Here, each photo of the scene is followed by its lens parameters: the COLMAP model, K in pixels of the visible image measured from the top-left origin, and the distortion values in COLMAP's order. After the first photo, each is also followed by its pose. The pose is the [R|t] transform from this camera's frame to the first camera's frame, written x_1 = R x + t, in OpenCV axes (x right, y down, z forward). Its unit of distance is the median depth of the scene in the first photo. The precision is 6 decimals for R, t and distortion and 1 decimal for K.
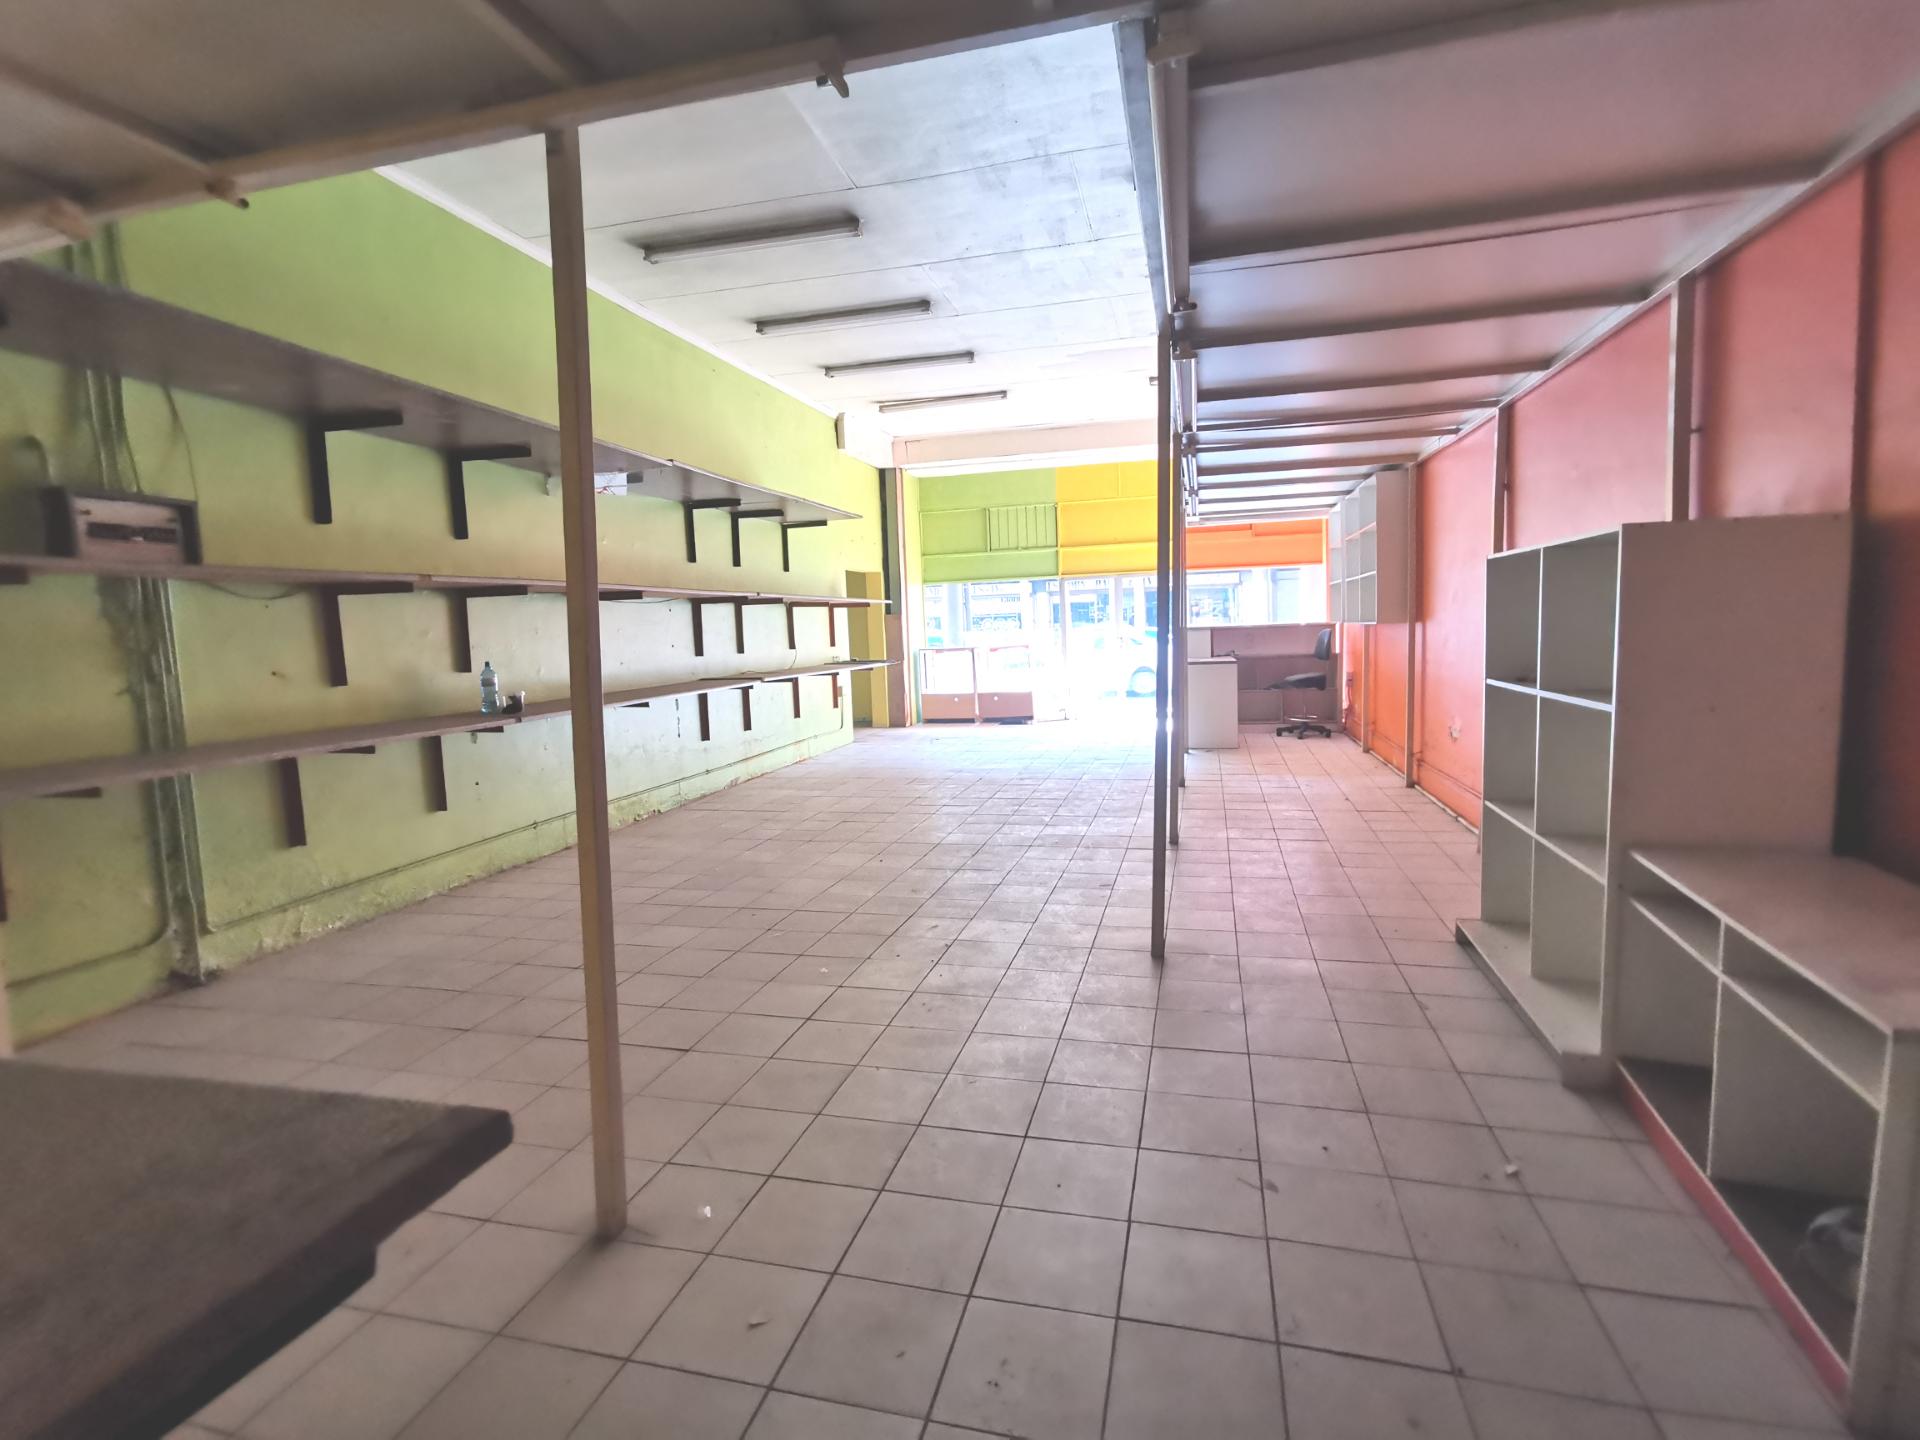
lens RADIAL K [[934.9, 0, 960.6], [0, 934.9, 717.4], [0, 0, 1]] dist [-0.021781, 0.018893]
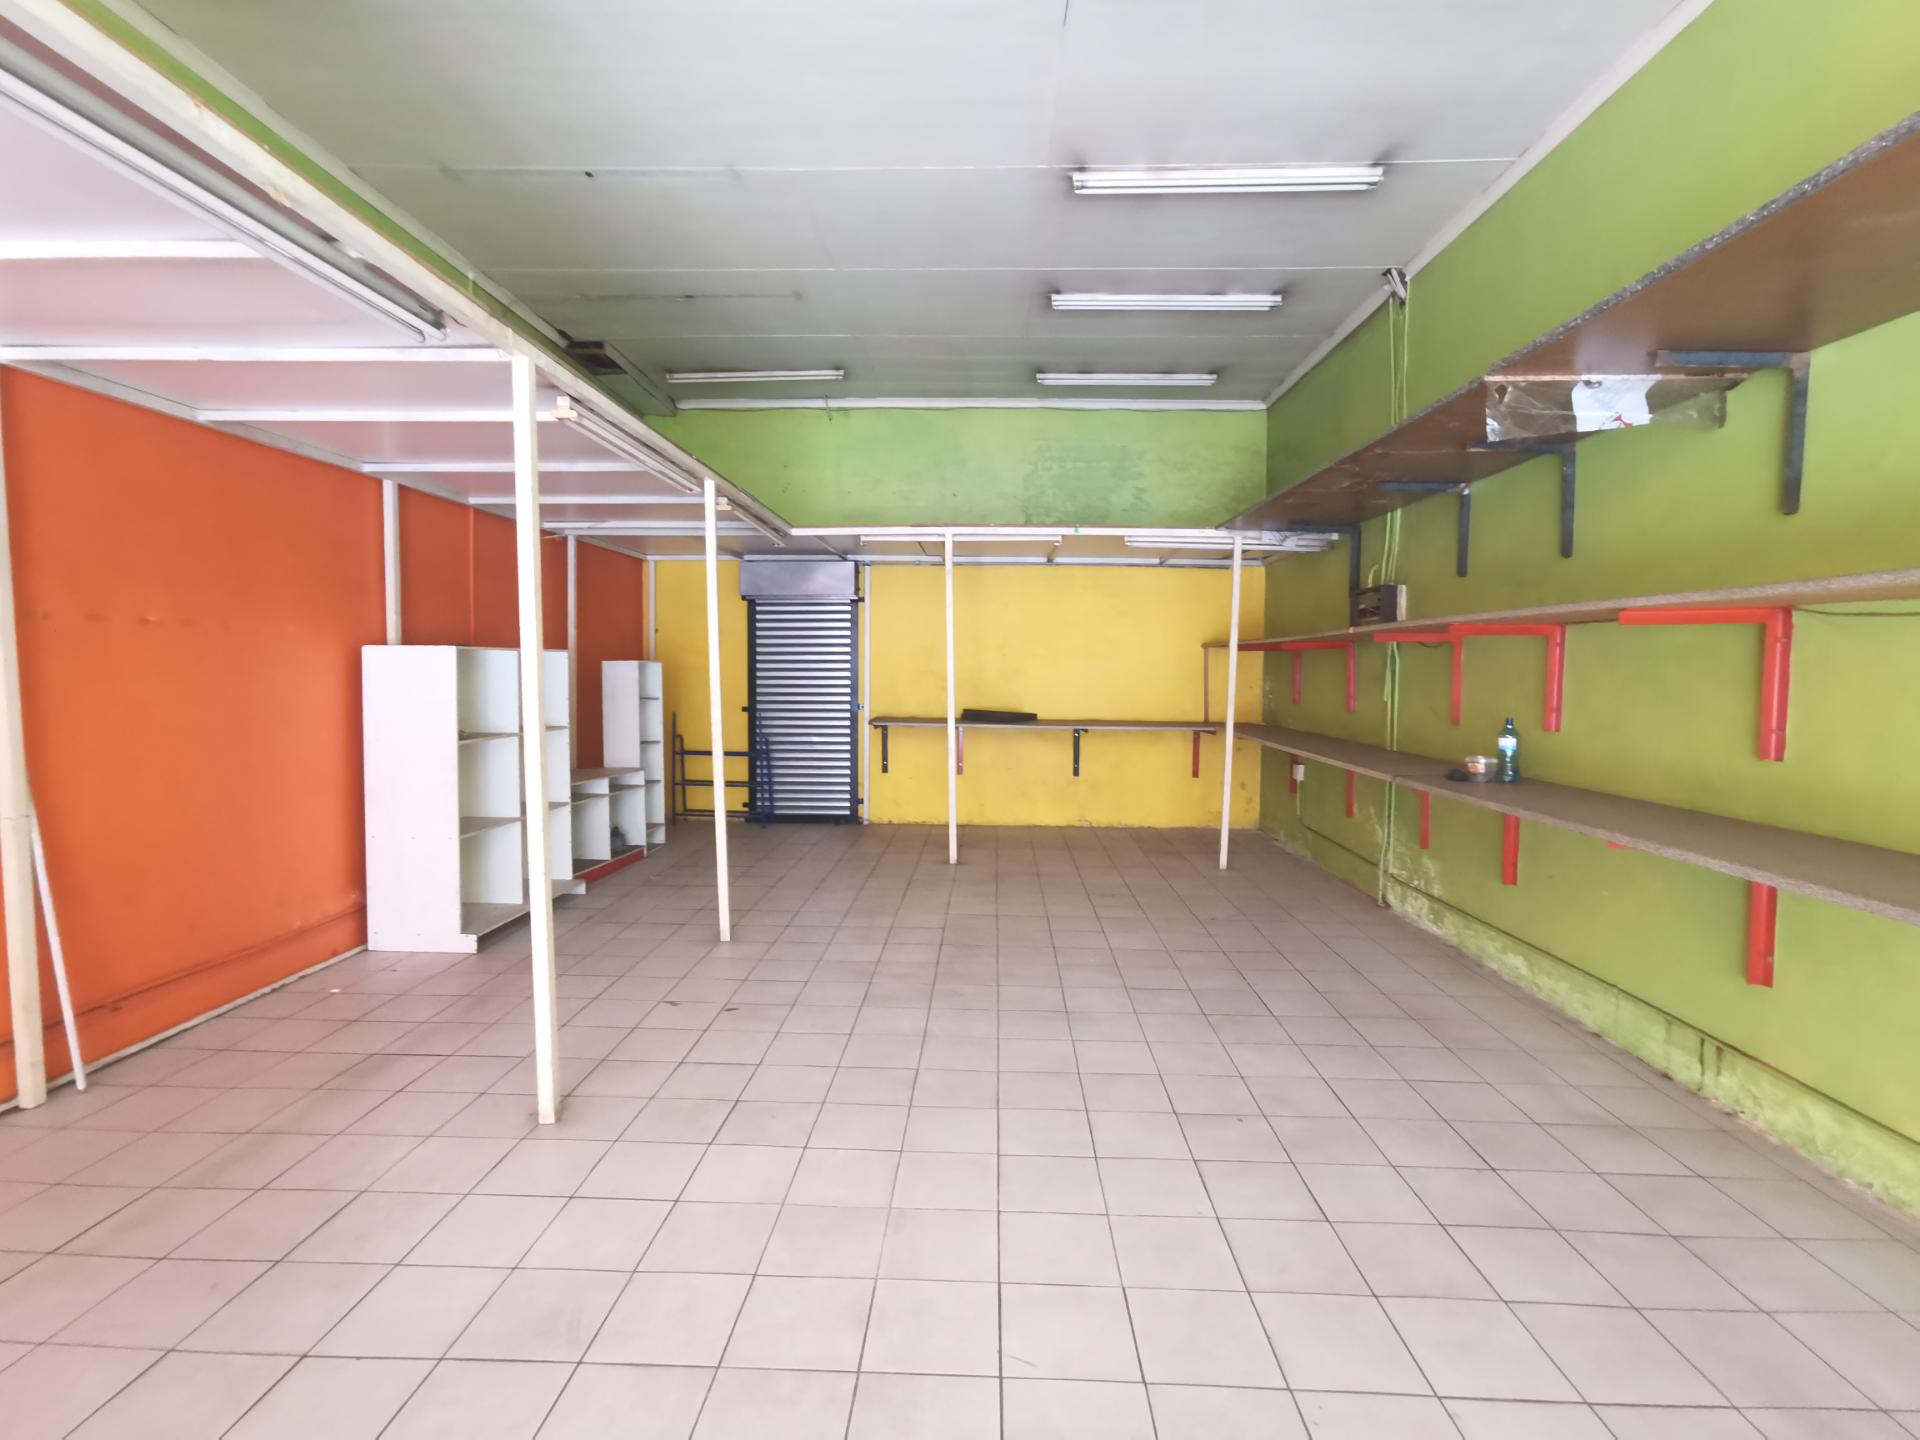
lens RADIAL K [[934.9, 0, 956.5], [0, 934.9, 723.8], [0, 0, 1]] dist [-0.021781, 0.018893]
pose [[-0.976013, 0.045682, -0.212868, 0.126563], [0.010892, 0.986760, 0.161824, -0.204740], [0.217442, 0.155623, -0.963587, 1.819023]]
